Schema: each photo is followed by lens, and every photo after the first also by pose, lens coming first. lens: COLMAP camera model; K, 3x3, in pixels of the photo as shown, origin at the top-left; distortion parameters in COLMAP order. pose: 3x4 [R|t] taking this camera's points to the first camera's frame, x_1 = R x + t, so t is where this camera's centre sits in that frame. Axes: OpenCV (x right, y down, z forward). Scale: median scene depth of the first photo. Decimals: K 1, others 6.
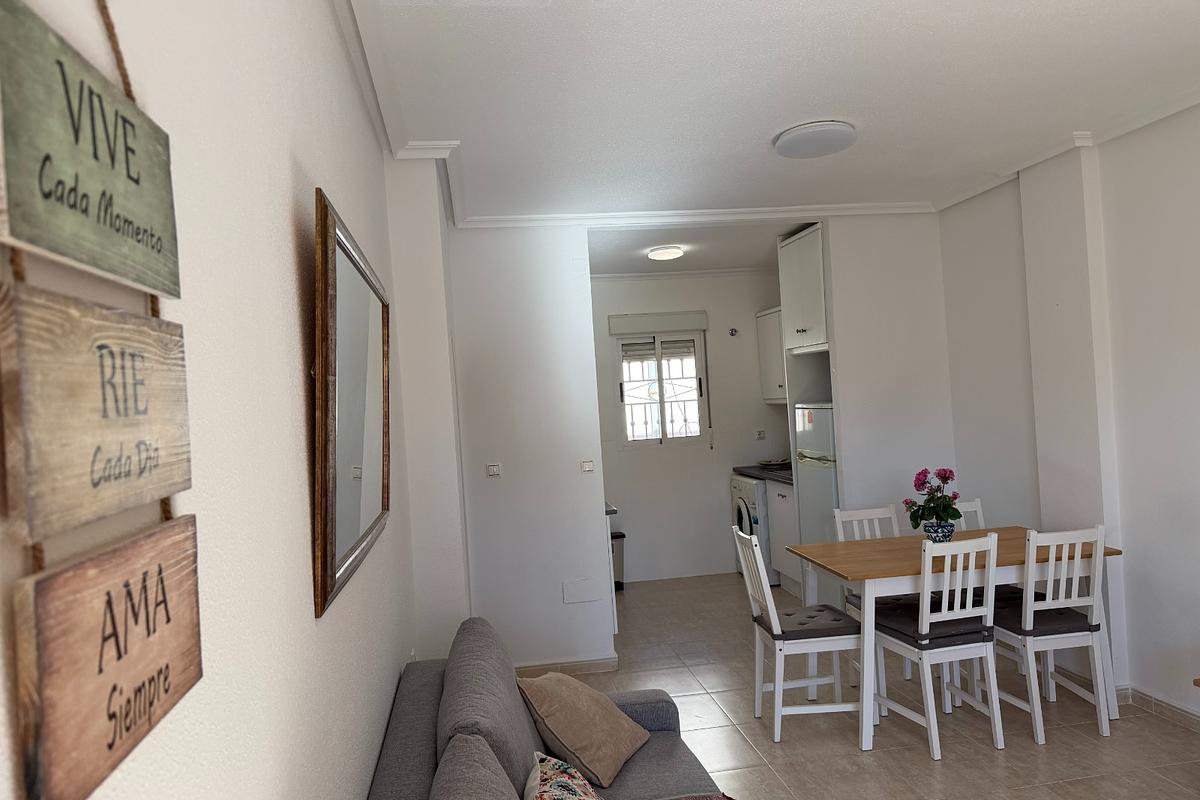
lens RADIAL K [[827.9, 0, 567.6], [0, 827.9, 410.7], [0, 0, 1]] dist [0.000629, -0.067503]
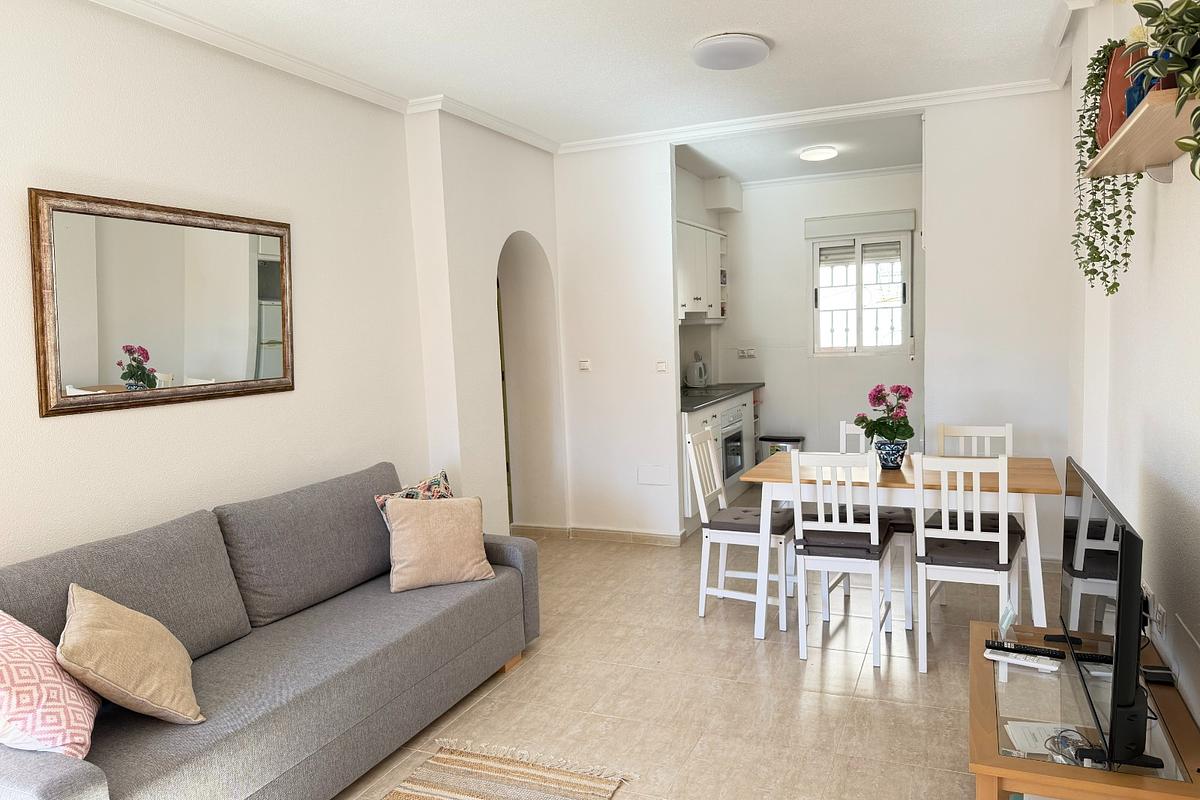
lens RADIAL K [[827.9, 0, 614.6], [0, 827.9, 443.5], [0, 0, 1]] dist [0.000629, -0.067503]
pose [[0.860120, 0.098294, -0.500532, 0.675984], [-0.016809, 0.986187, 0.164783, -0.016379], [0.509815, -0.133320, 0.849891, 0.005573]]
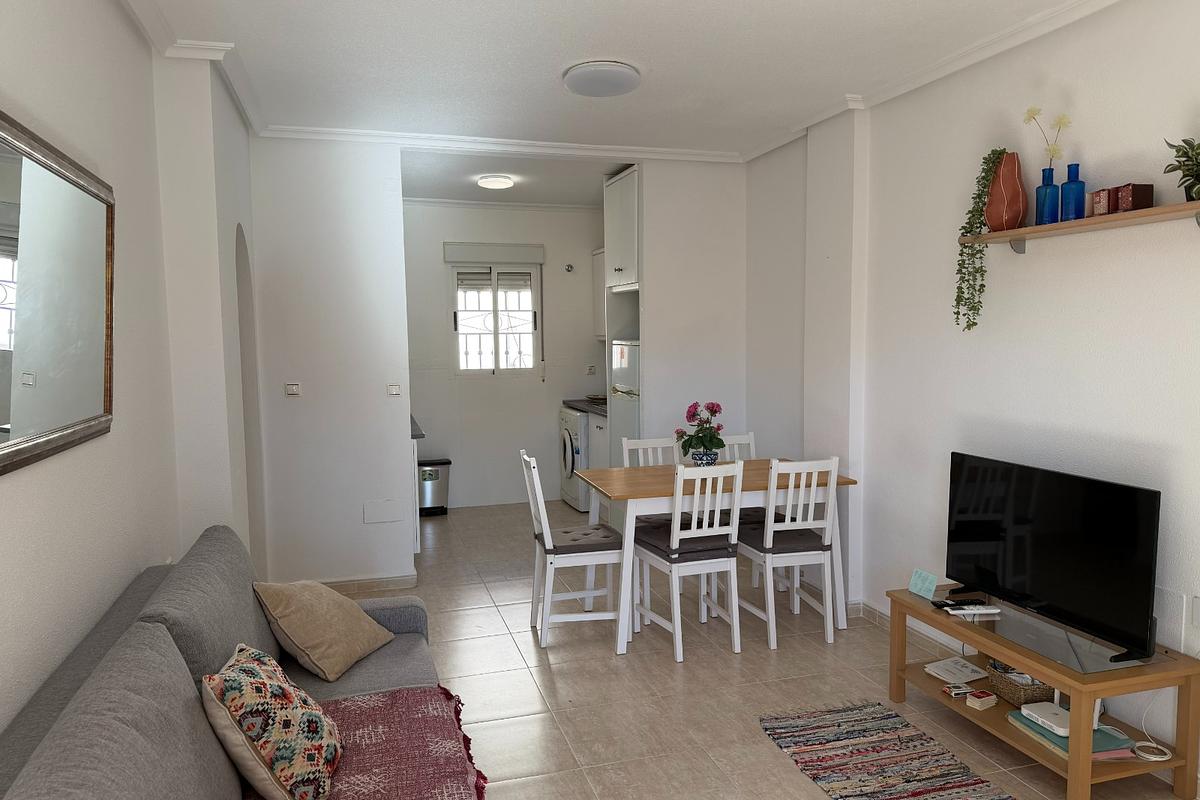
lens RADIAL K [[827.9, 0, 608.8], [0, 827.9, 421.4], [0, 0, 1]] dist [0.000629, -0.067503]
pose [[0.983077, 0.033849, 0.180041, 0.128868], [-0.049465, 0.995324, 0.082965, 0.011697], [-0.176390, -0.090467, 0.980154, -0.049368]]
